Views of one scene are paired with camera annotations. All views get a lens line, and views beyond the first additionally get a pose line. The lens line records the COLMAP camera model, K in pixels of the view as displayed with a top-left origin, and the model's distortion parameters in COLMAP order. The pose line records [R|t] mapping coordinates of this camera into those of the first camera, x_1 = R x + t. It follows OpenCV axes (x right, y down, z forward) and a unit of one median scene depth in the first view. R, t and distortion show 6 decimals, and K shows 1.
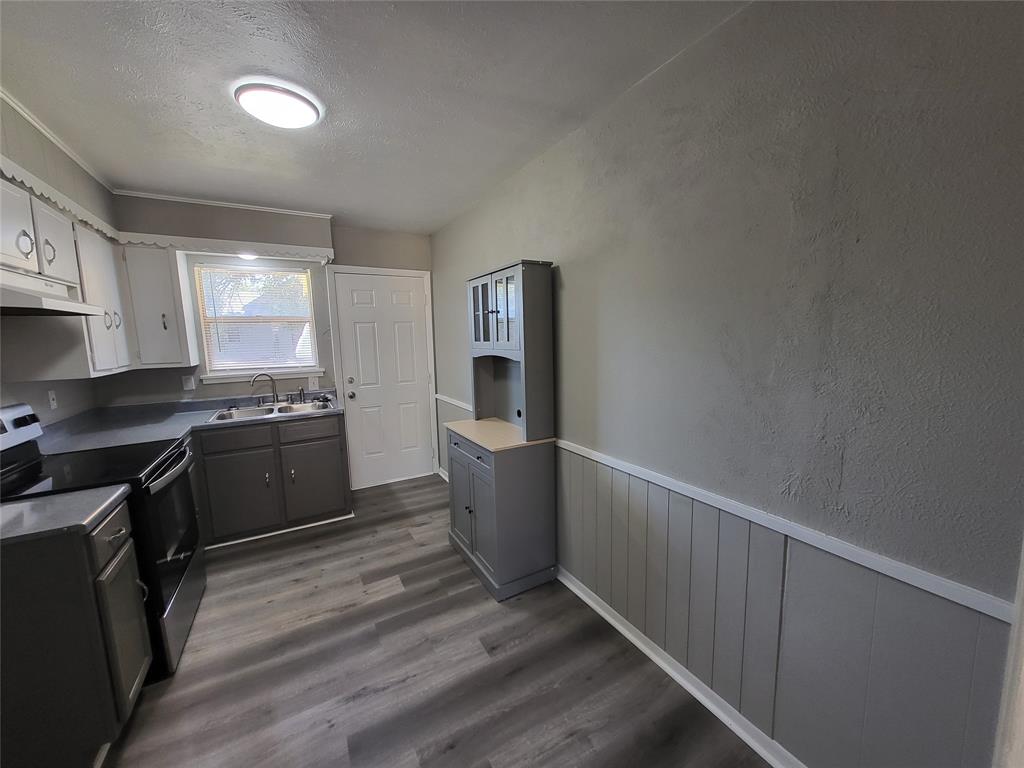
lens RADIAL K [[401.6, 0, 524.9], [0, 401.6, 389.6], [0, 0, 1]] dist [0.001777, -0.000447]
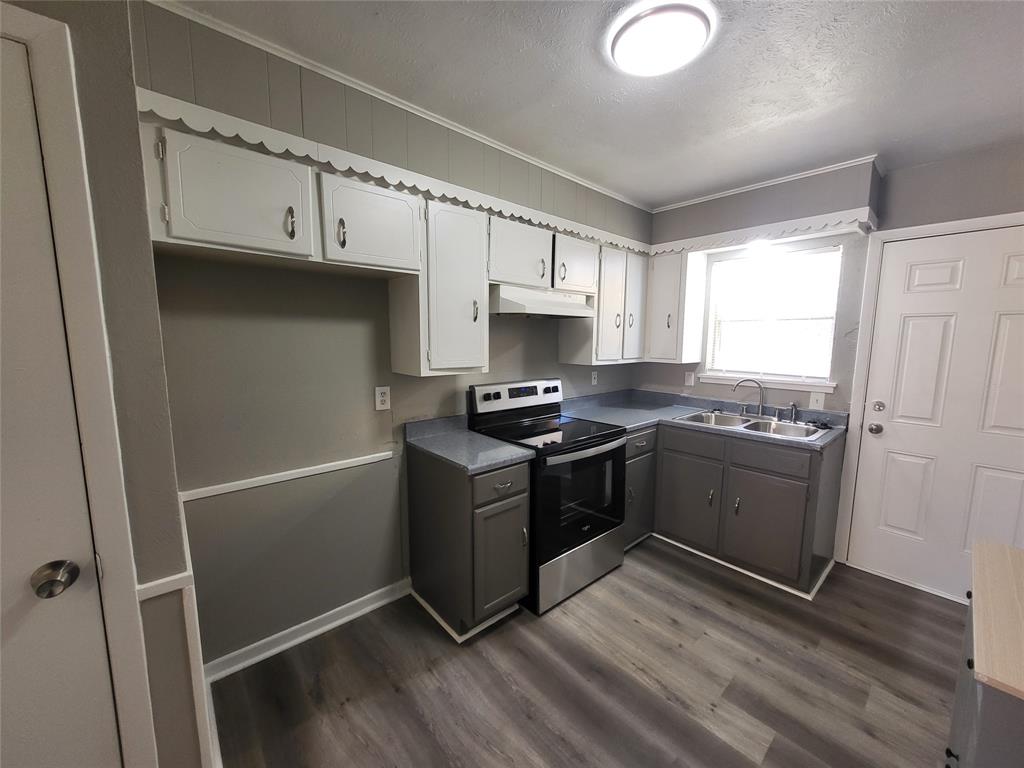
lens RADIAL K [[401.6, 0, 510.6], [0, 401.6, 386.7], [0, 0, 1]] dist [0.001777, -0.000447]
pose [[0.188483, 0.143263, -0.971571, 0.098501], [-0.145480, 0.982461, 0.116646, -0.051176], [0.971241, 0.119358, 0.206020, 0.332436]]
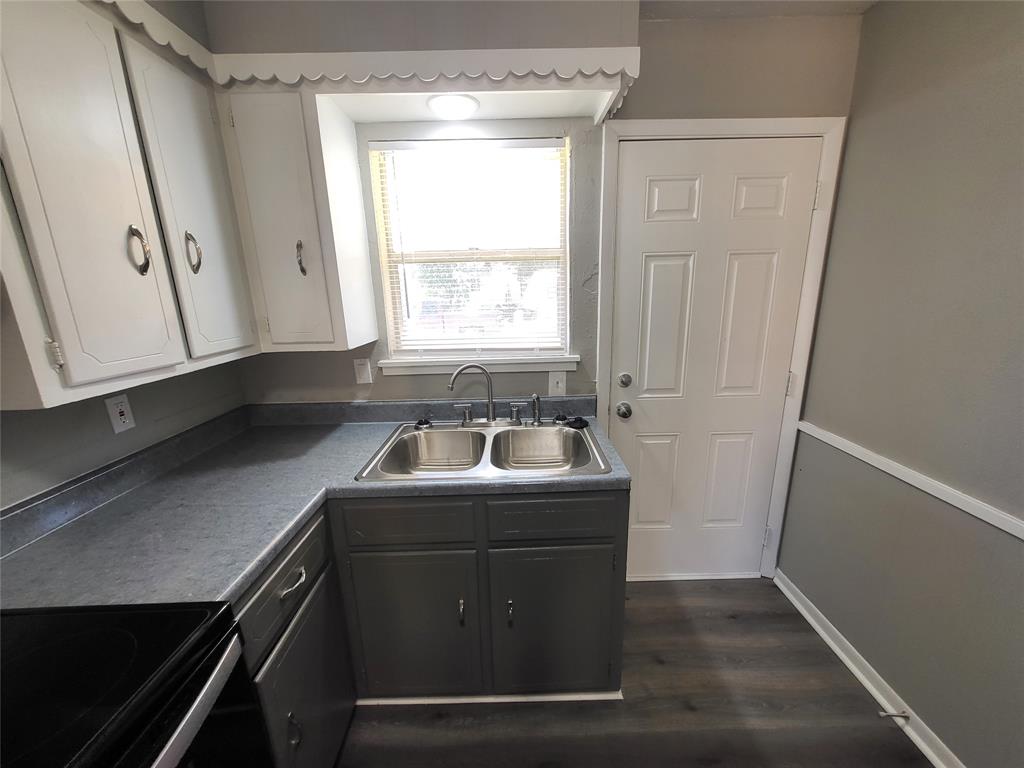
lens RADIAL K [[401.6, 0, 523.8], [0, 401.6, 384.3], [0, 0, 1]] dist [0.001777, -0.000447]
pose [[0.870526, 0.114769, -0.478552, -0.364906], [-0.062763, 0.990377, 0.123347, -0.083937], [0.488103, -0.077341, 0.869353, 0.615750]]
